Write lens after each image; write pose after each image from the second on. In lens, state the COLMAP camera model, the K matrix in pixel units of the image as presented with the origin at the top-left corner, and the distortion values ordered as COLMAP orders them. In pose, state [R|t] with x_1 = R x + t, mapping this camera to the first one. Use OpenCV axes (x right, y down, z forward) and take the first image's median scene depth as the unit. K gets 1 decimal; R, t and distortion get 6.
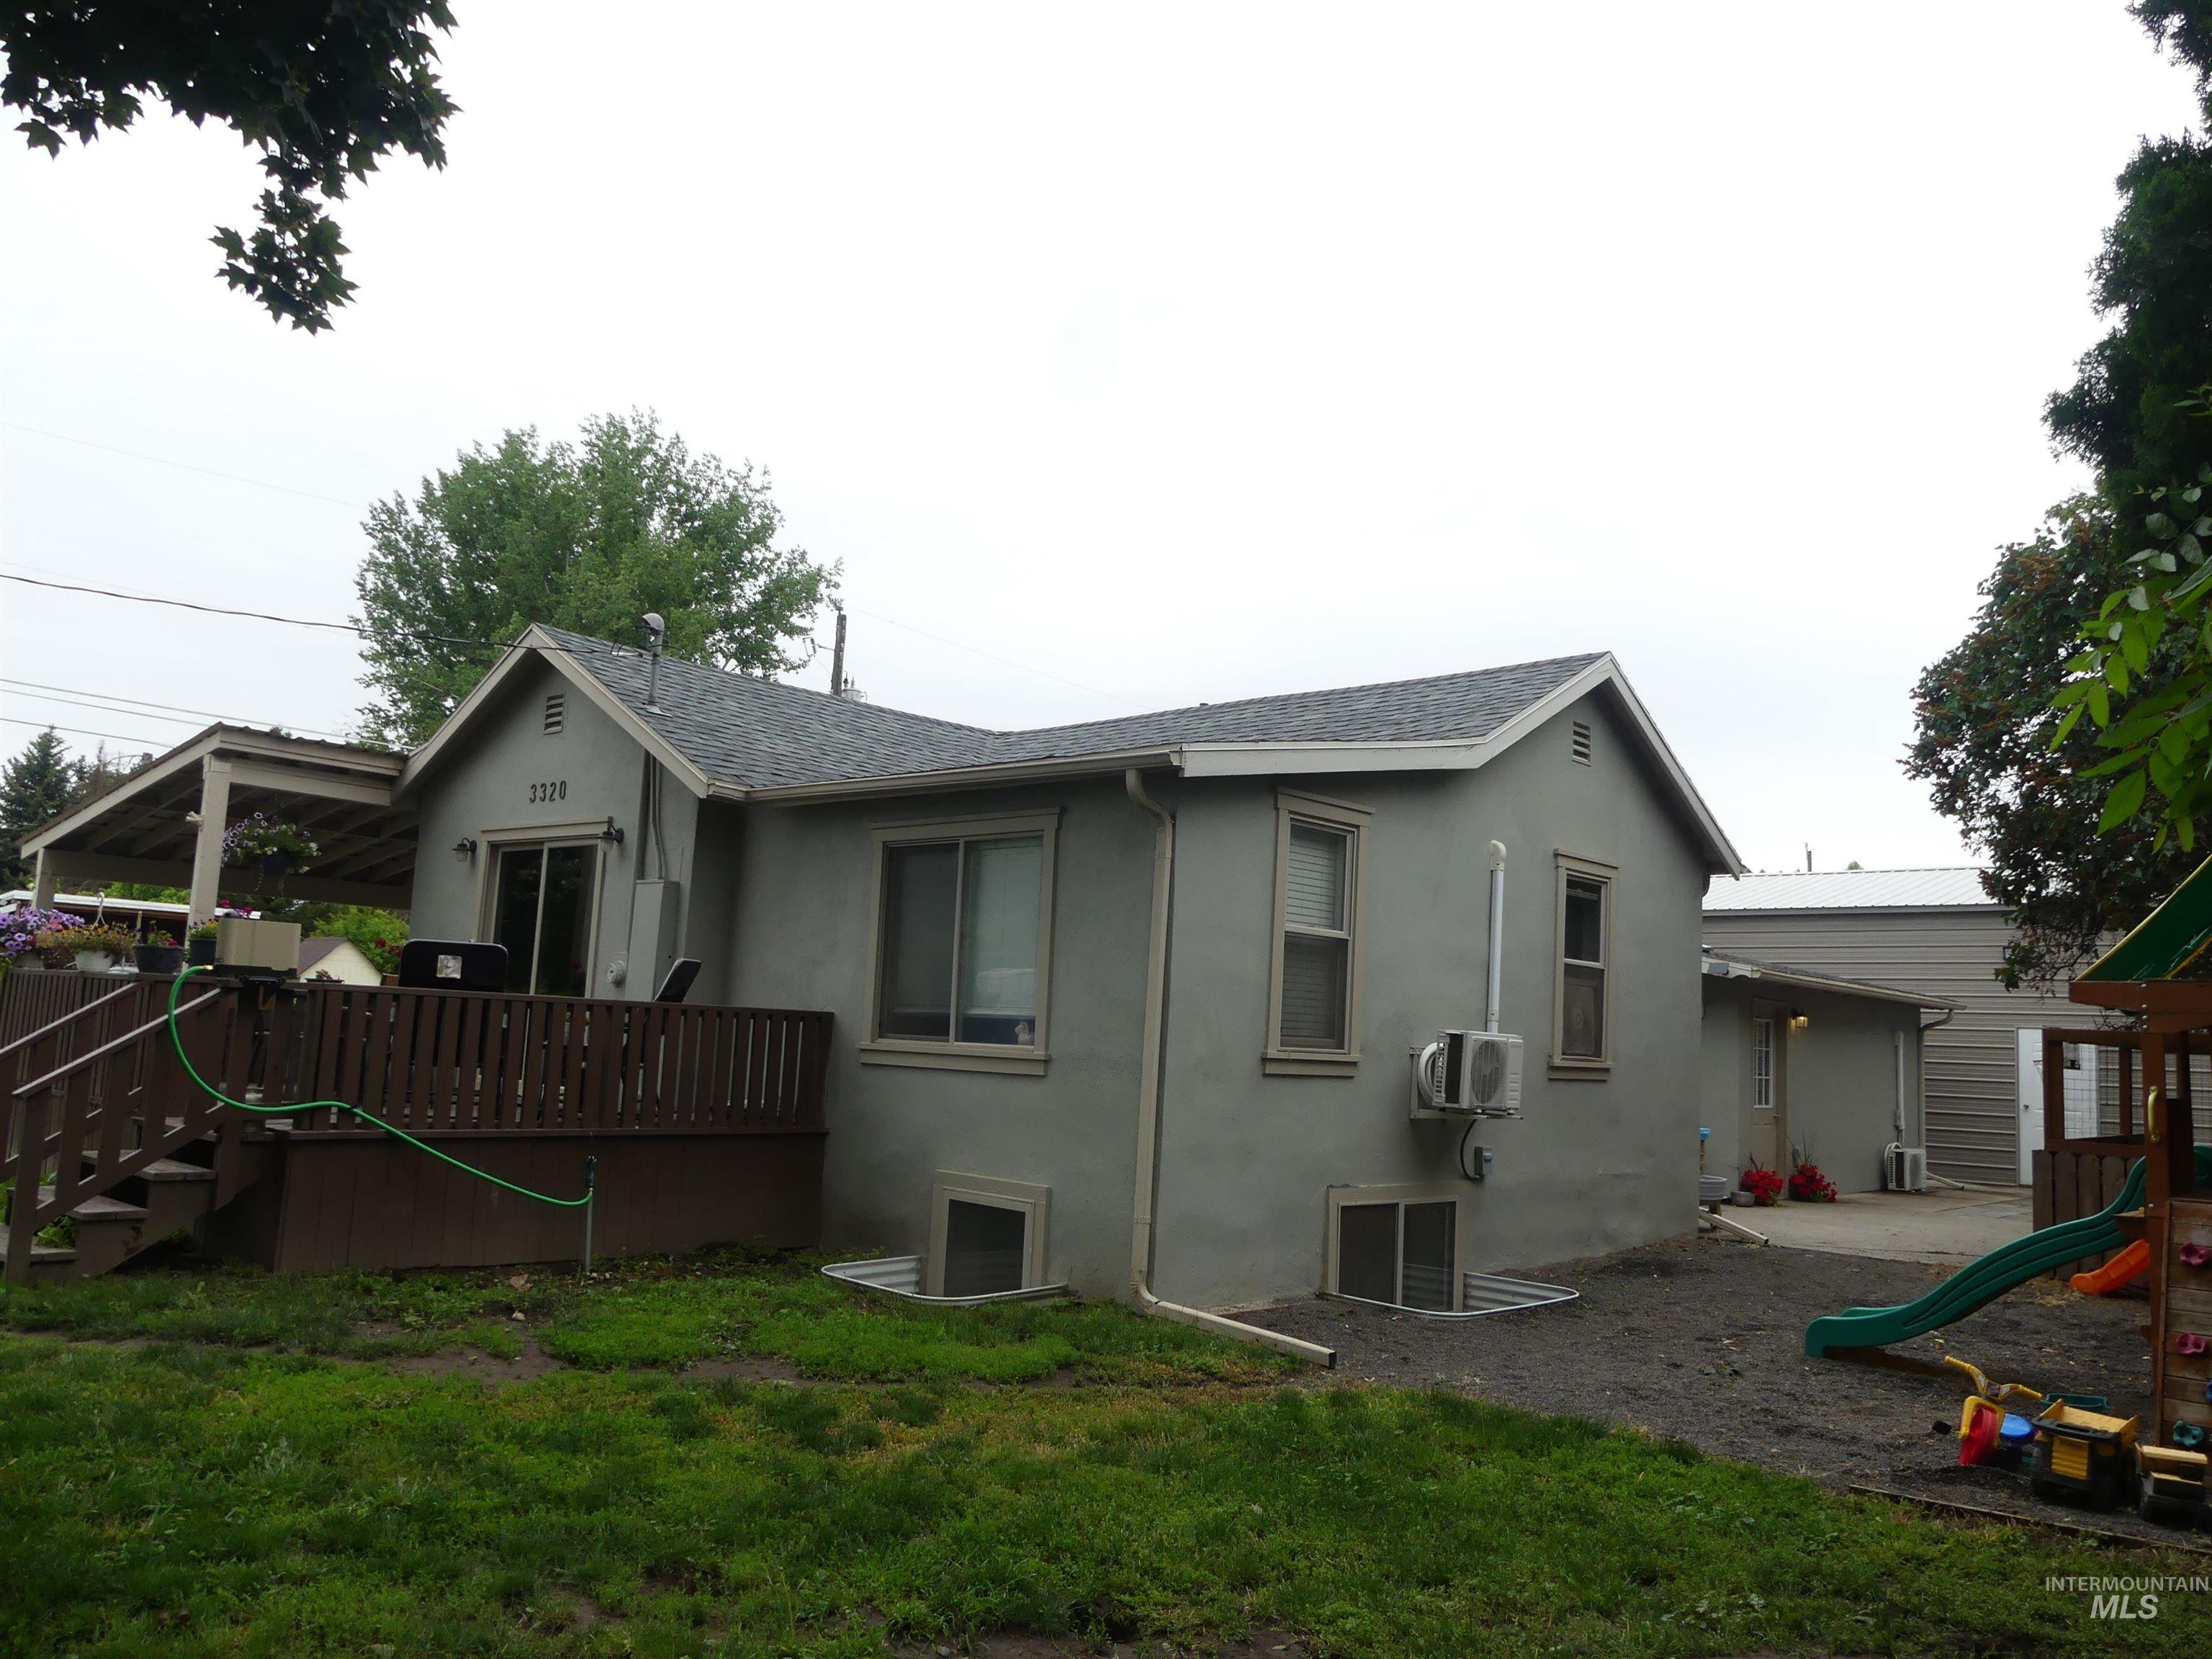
lens RADIAL K [[1629.6, 0, 1145.6], [0, 1629.6, 831.2], [0, 0, 1]] dist [-0.014428, 0.024115]
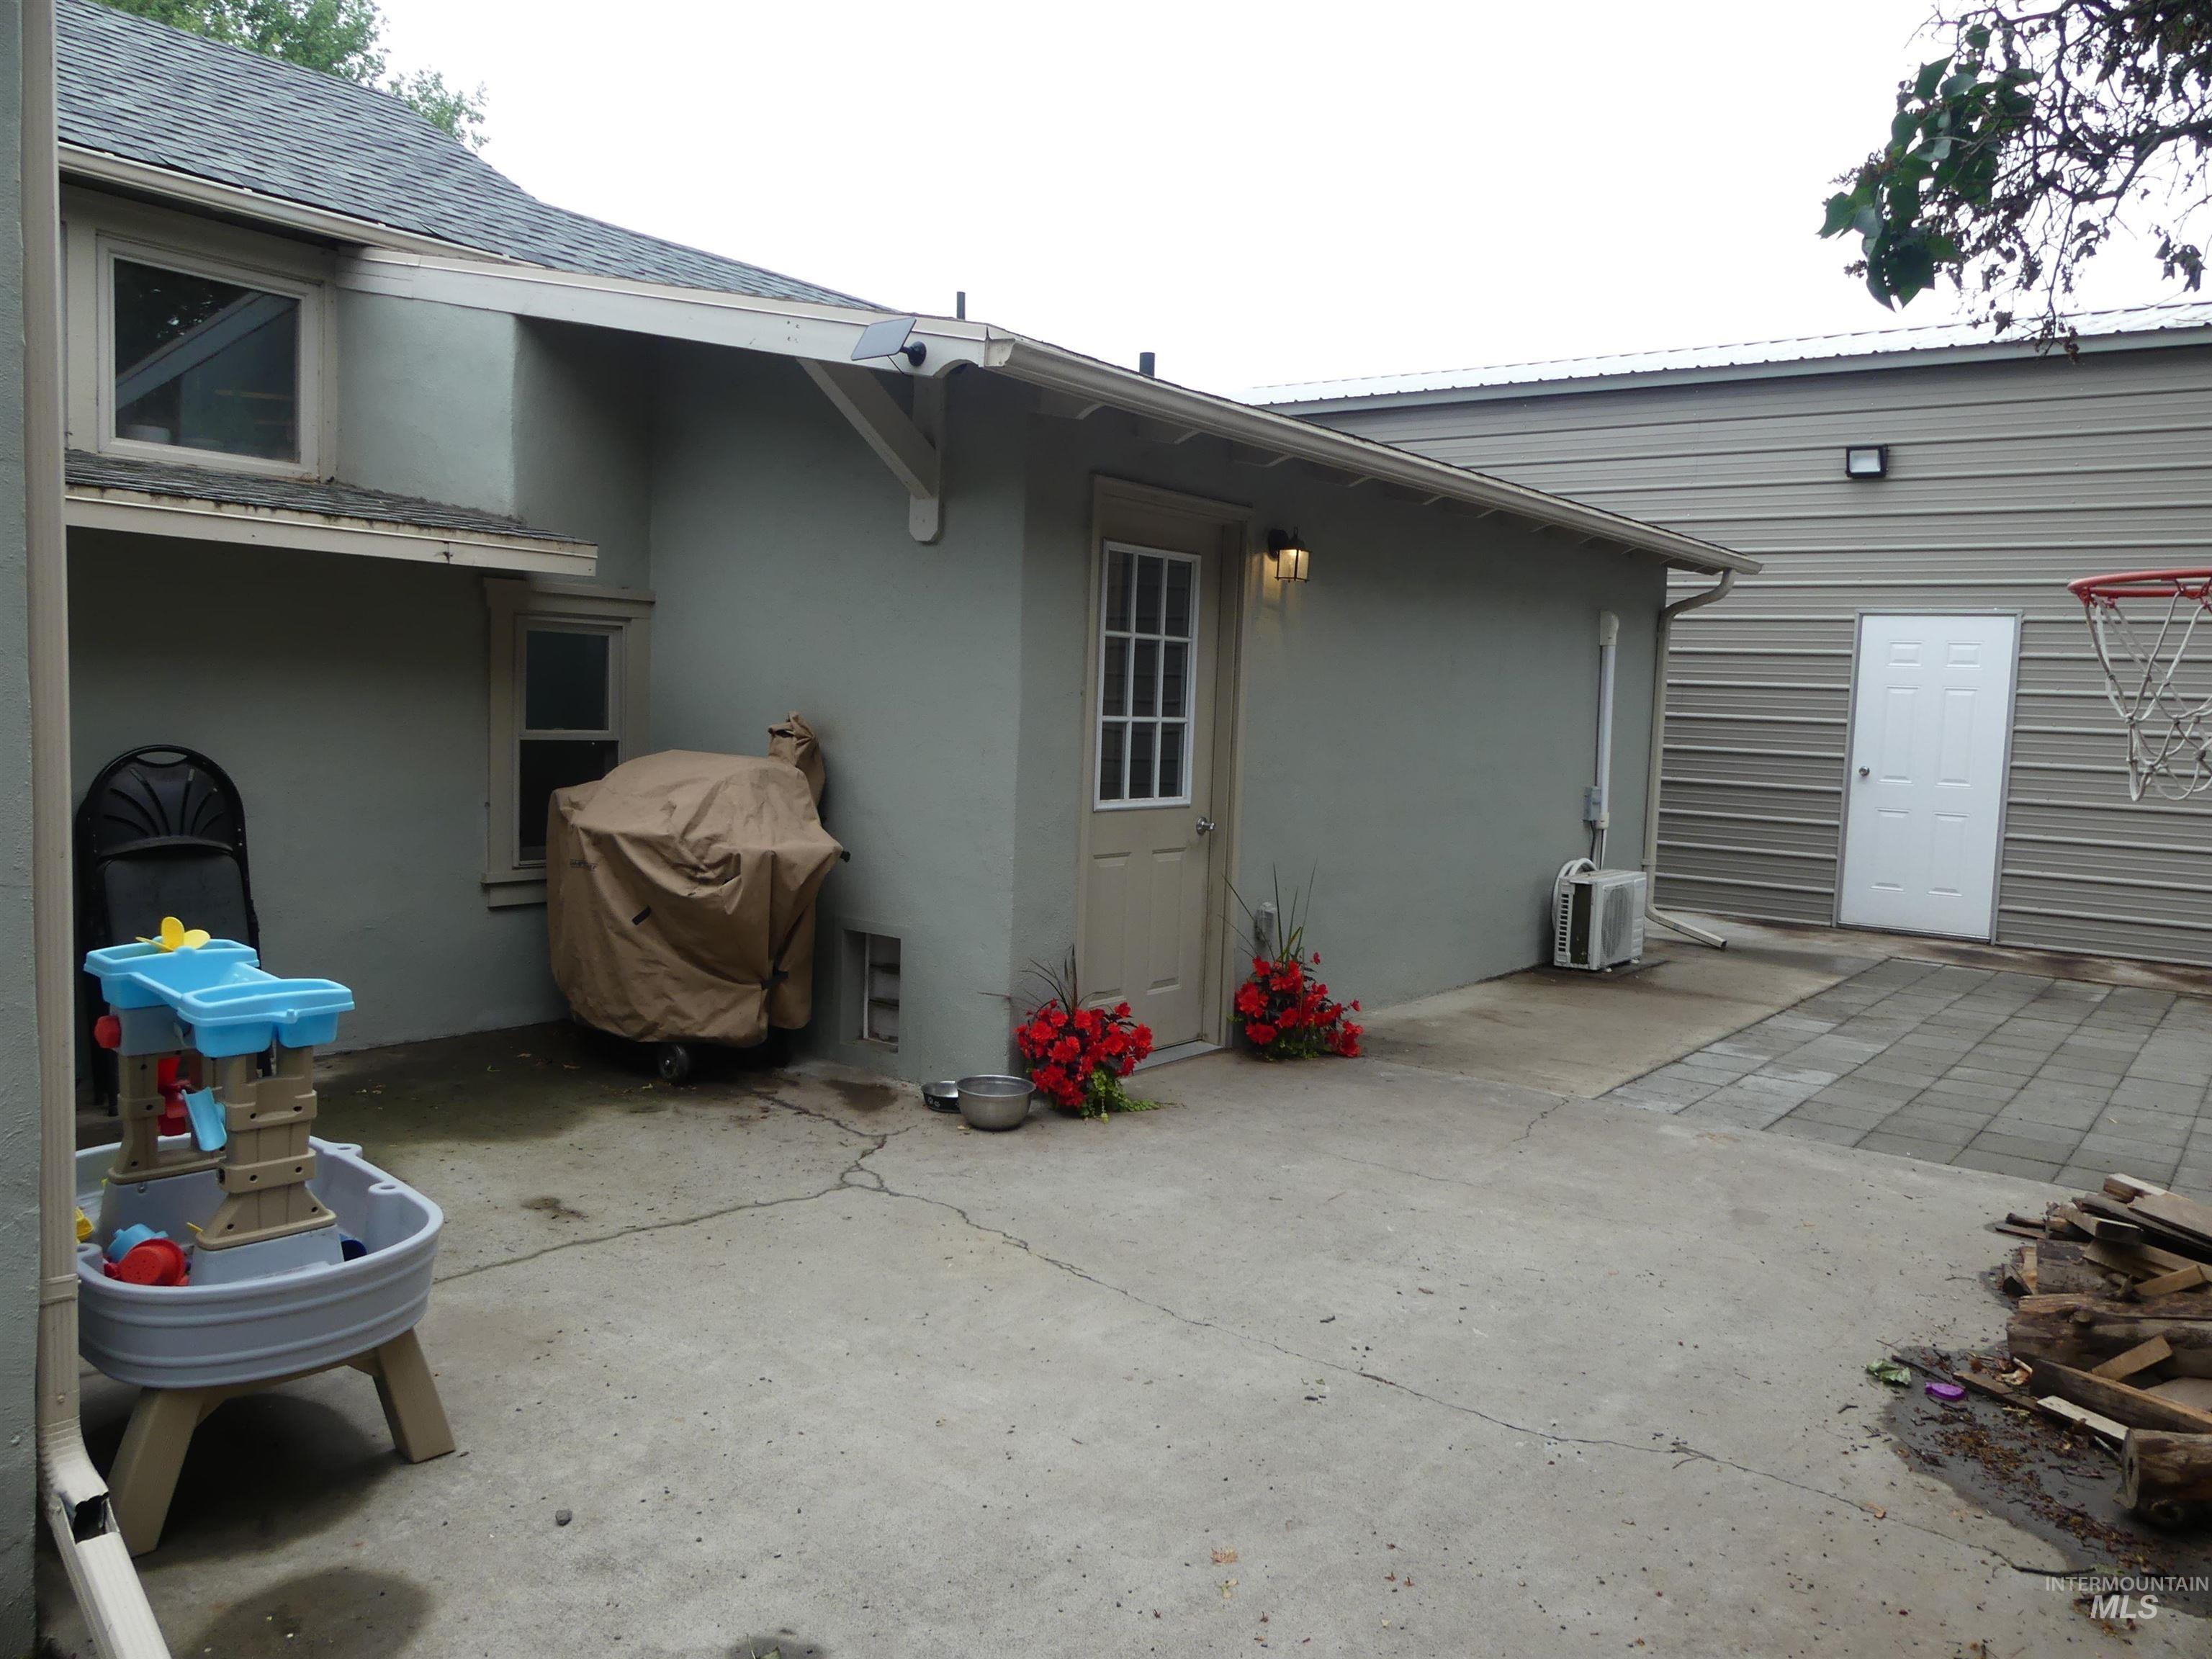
lens RADIAL K [[1639.0, 0, 1123.8], [0, 1639.0, 819.7], [0, 0, 1]] dist [-0.027001, 0.007240]
pose [[0.997116, -0.012704, 0.074819, 0.284835], [-0.003318, 0.977649, 0.210219, 0.081519], [-0.075817, -0.209861, 0.974787, 0.540136]]
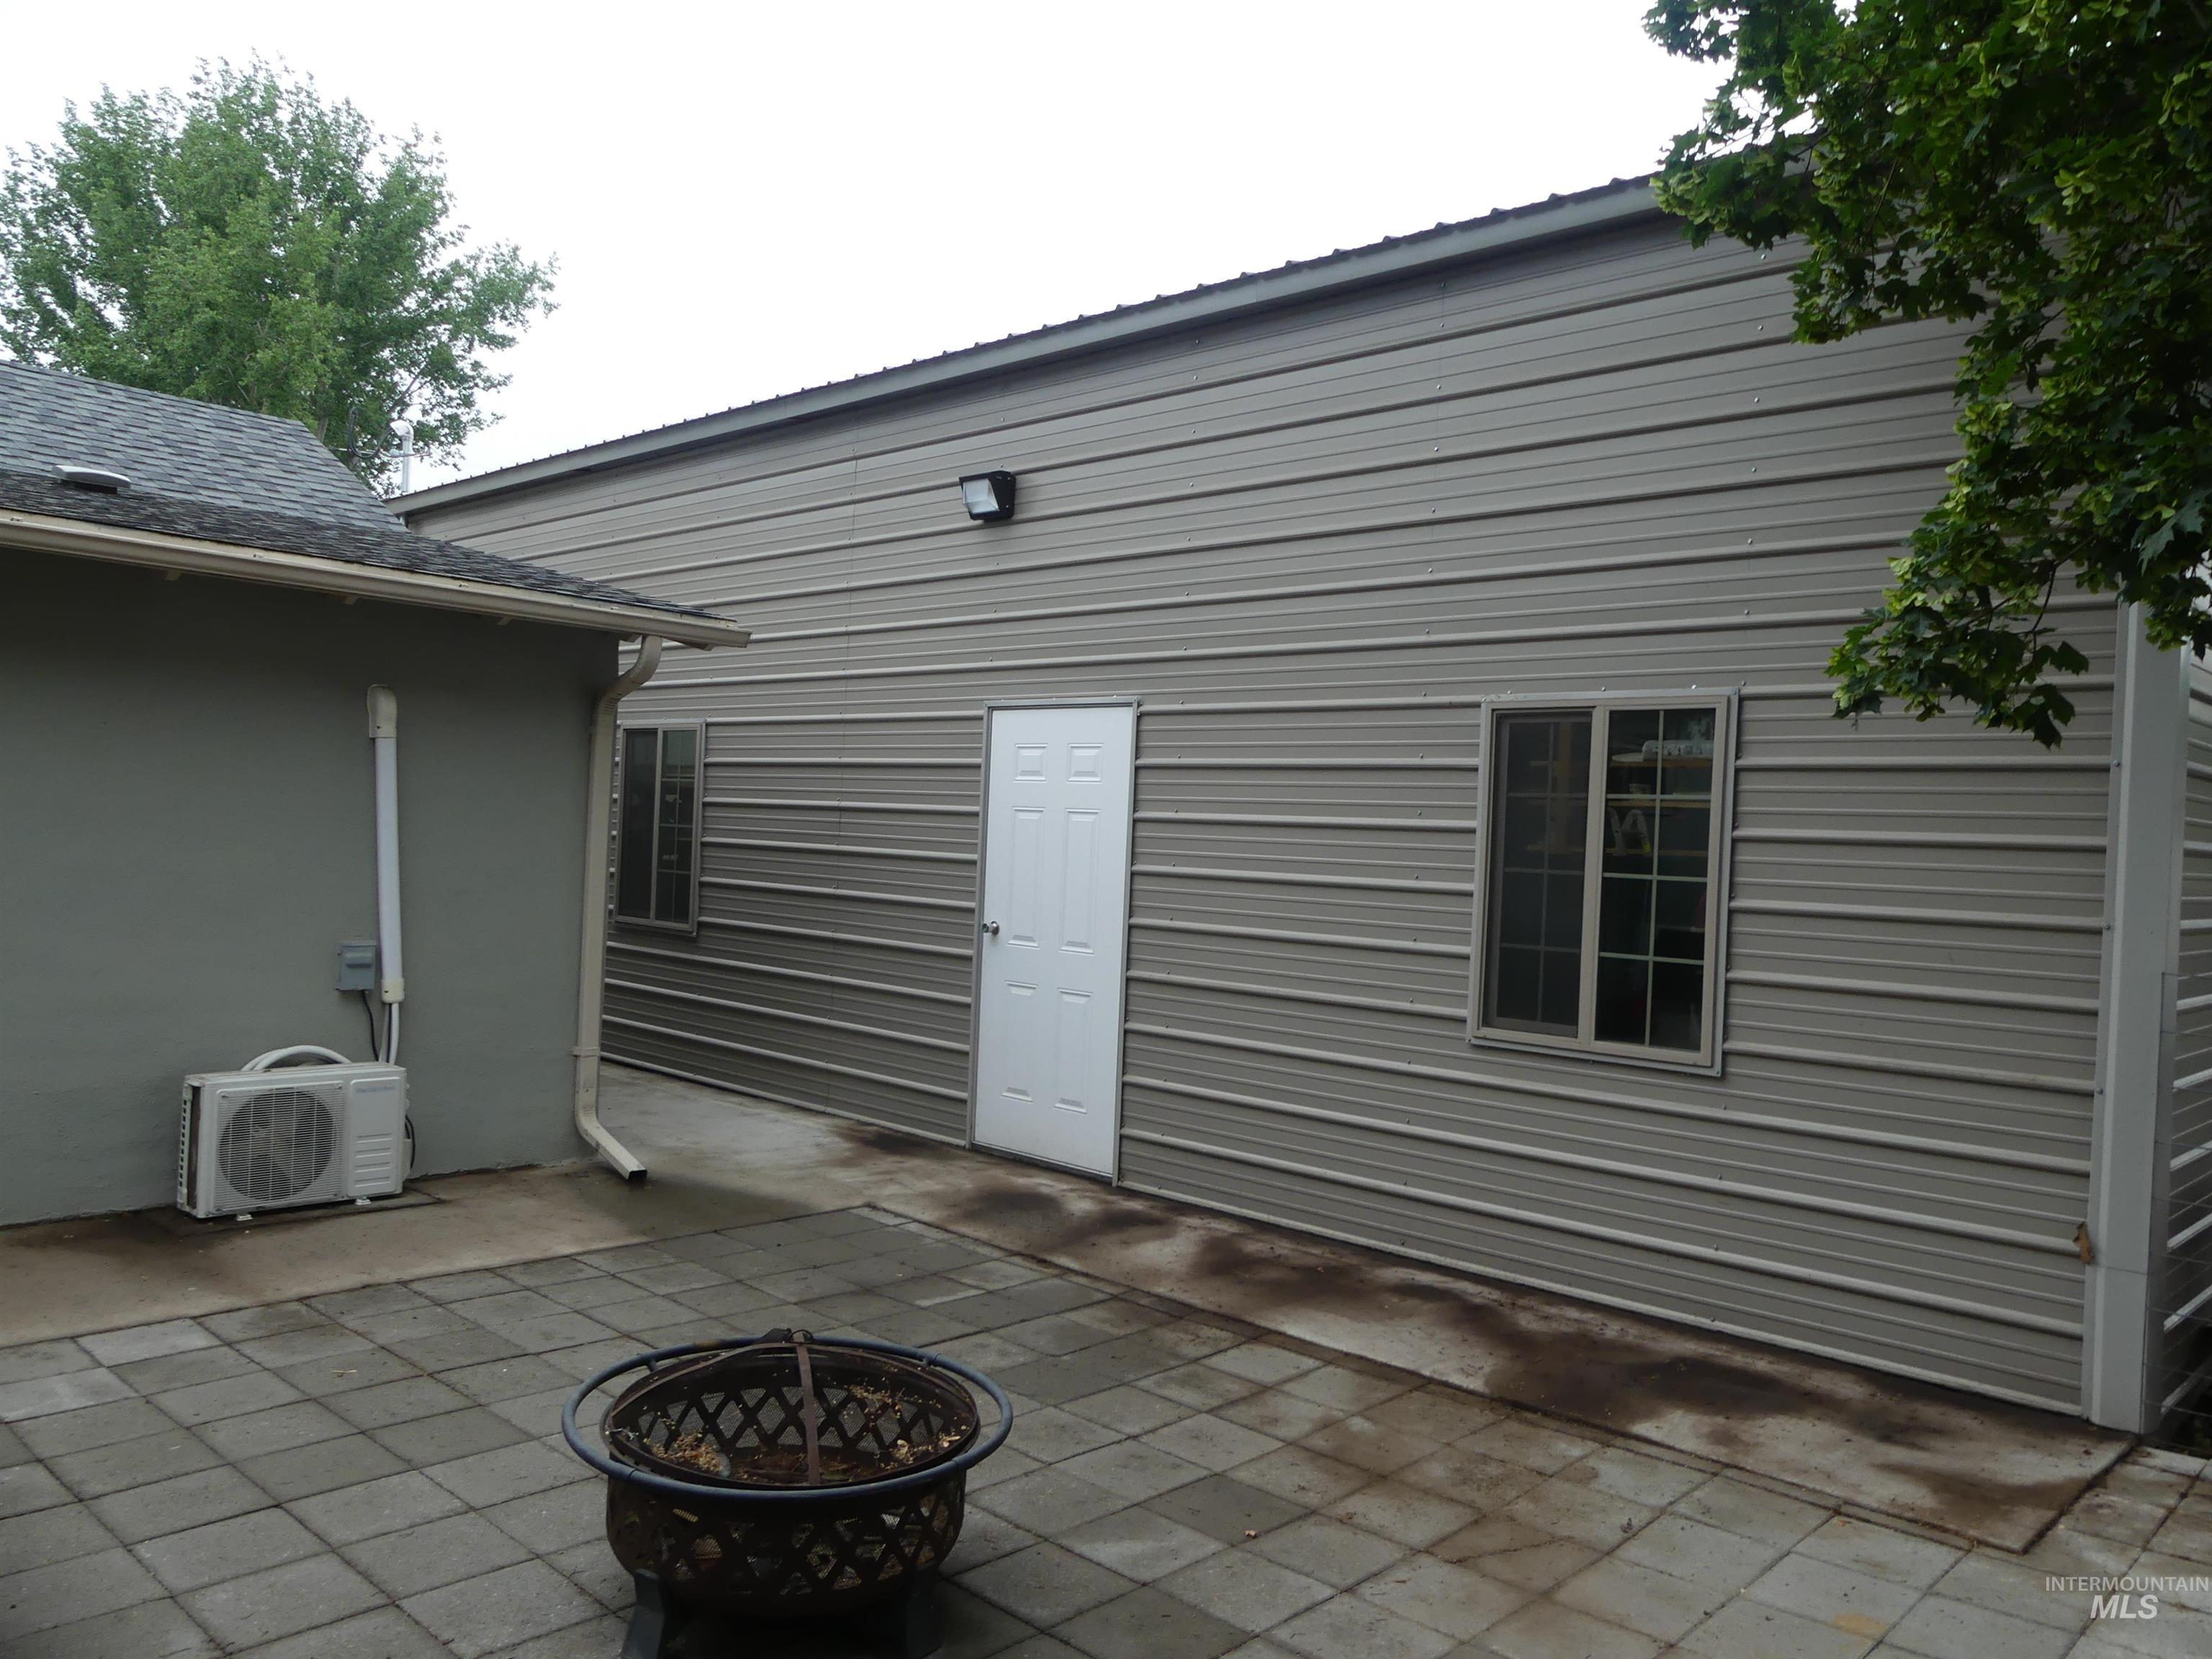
lens RADIAL K [[1639.0, 0, 1123.8], [0, 1639.0, 819.7], [0, 0, 1]] dist [-0.027001, 0.007240]
pose [[0.999484, 0.002412, -0.032041, 0.593678], [0.001335, 0.993198, 0.116428, 0.107102], [0.032104, -0.116411, 0.992682, 0.666855]]
